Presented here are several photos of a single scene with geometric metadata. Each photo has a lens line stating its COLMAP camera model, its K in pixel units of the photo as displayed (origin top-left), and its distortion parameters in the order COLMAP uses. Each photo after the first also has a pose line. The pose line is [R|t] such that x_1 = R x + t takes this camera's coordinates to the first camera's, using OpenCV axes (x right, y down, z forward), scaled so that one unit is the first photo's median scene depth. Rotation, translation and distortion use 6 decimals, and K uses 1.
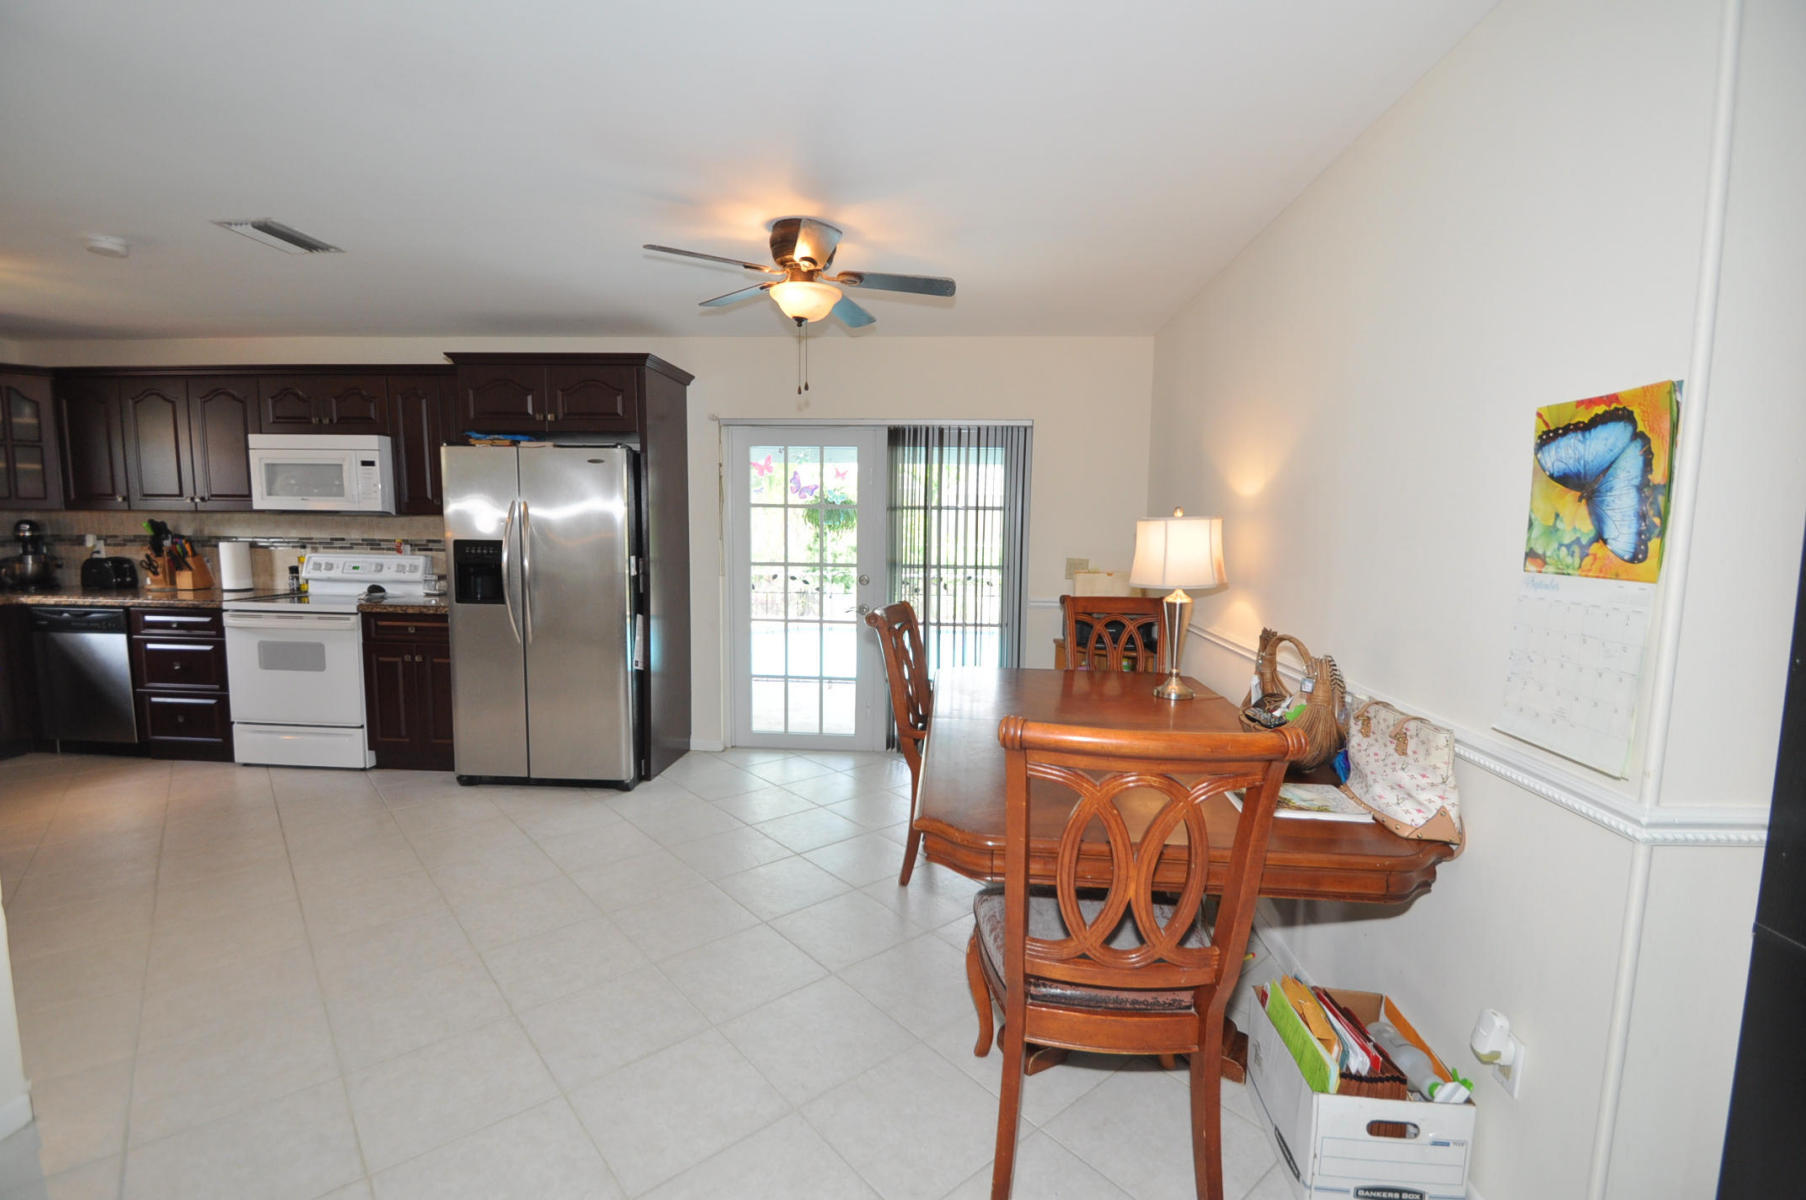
lens RADIAL K [[800.9, 0, 904.3], [0, 800.9, 605.0], [0, 0, 1]] dist [0.009093, -0.015843]
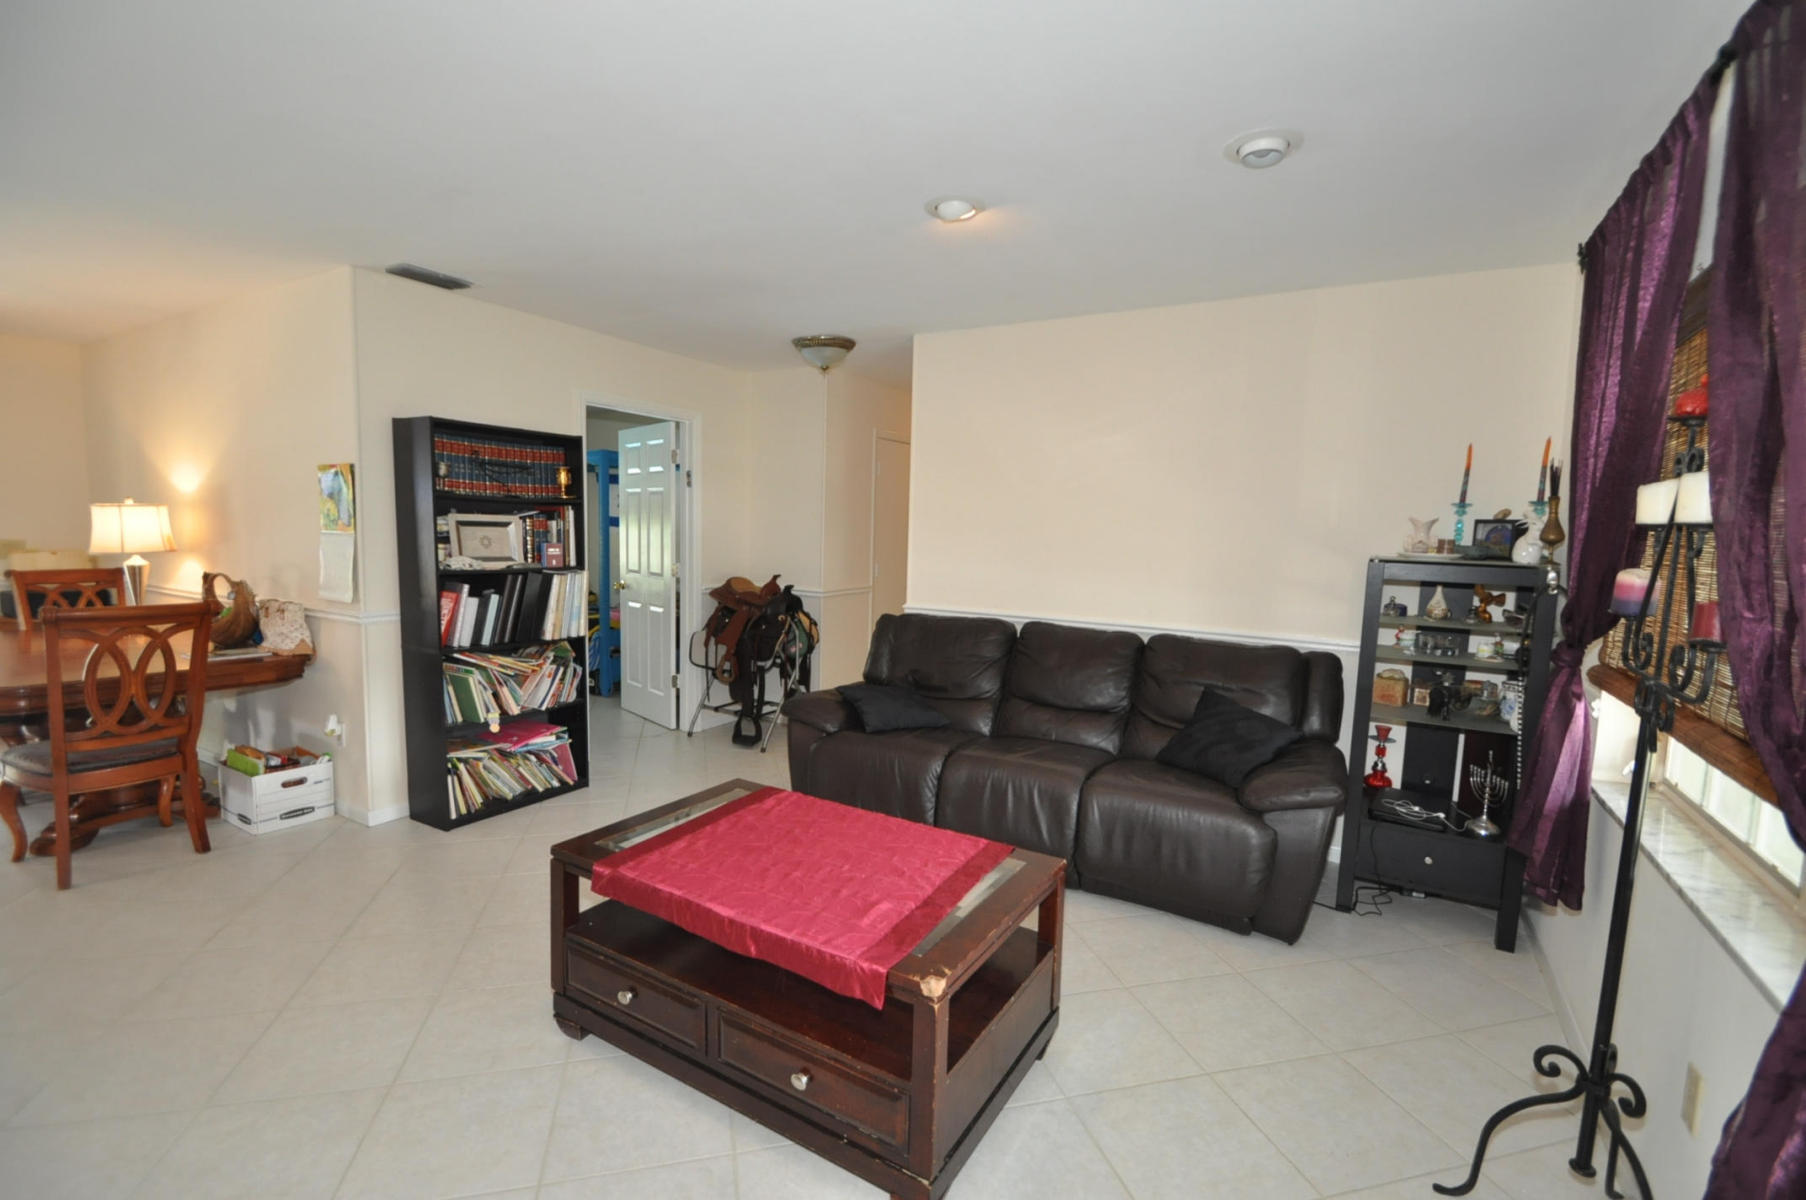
lens RADIAL K [[791.7, 0, 894.9], [0, 791.7, 607.4], [0, 0, 1]] dist [0.019781, -0.021752]
pose [[0.446536, -0.089042, 0.890324, -0.202793], [0.071756, 0.995395, 0.063561, 0.051666], [-0.891884, 0.035504, 0.450869, -0.535905]]
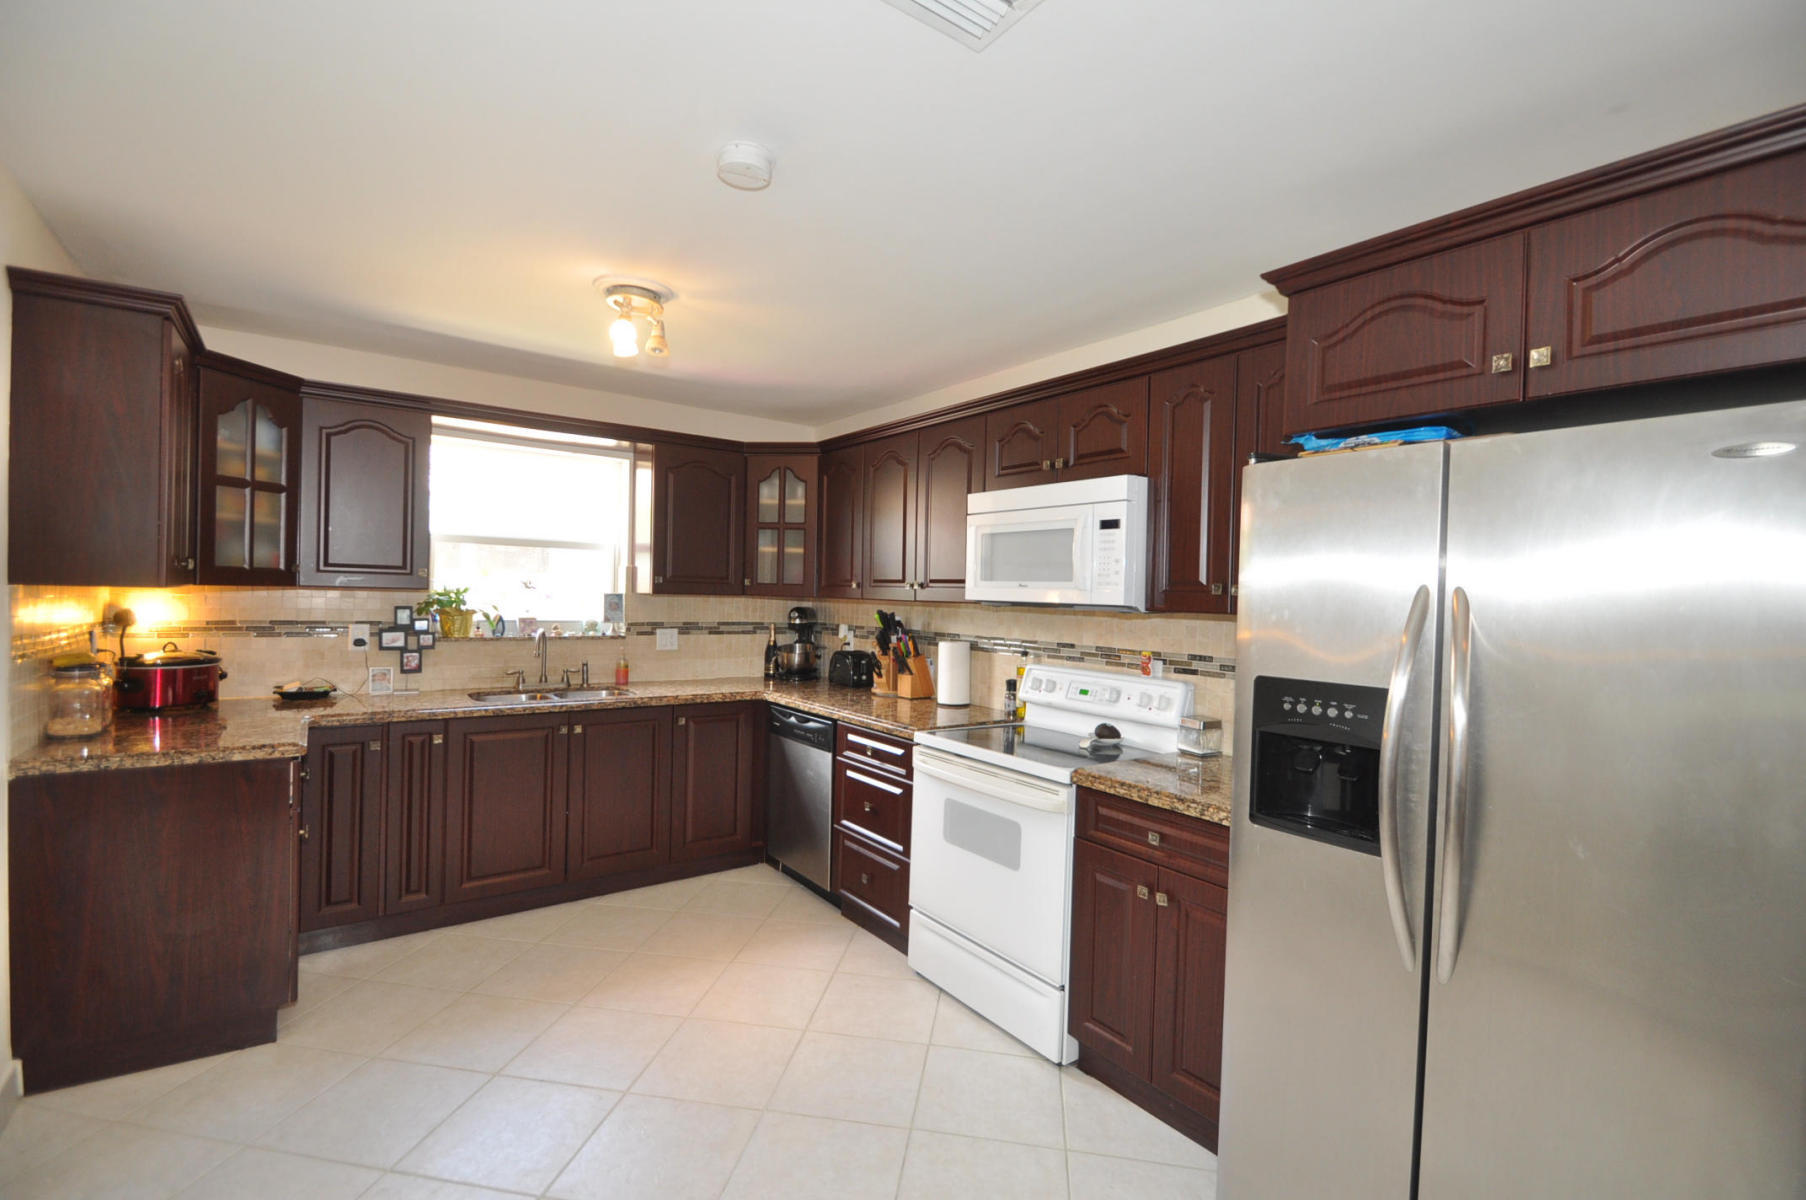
lens RADIAL K [[800.9, 0, 904.3], [0, 800.9, 605.0], [0, 0, 1]] dist [0.009093, -0.015843]
pose [[0.653714, 0.014686, -0.756599, -0.319427], [-0.098450, 0.992965, -0.065788, -0.064115], [0.750310, 0.117494, 0.650561, 0.506877]]
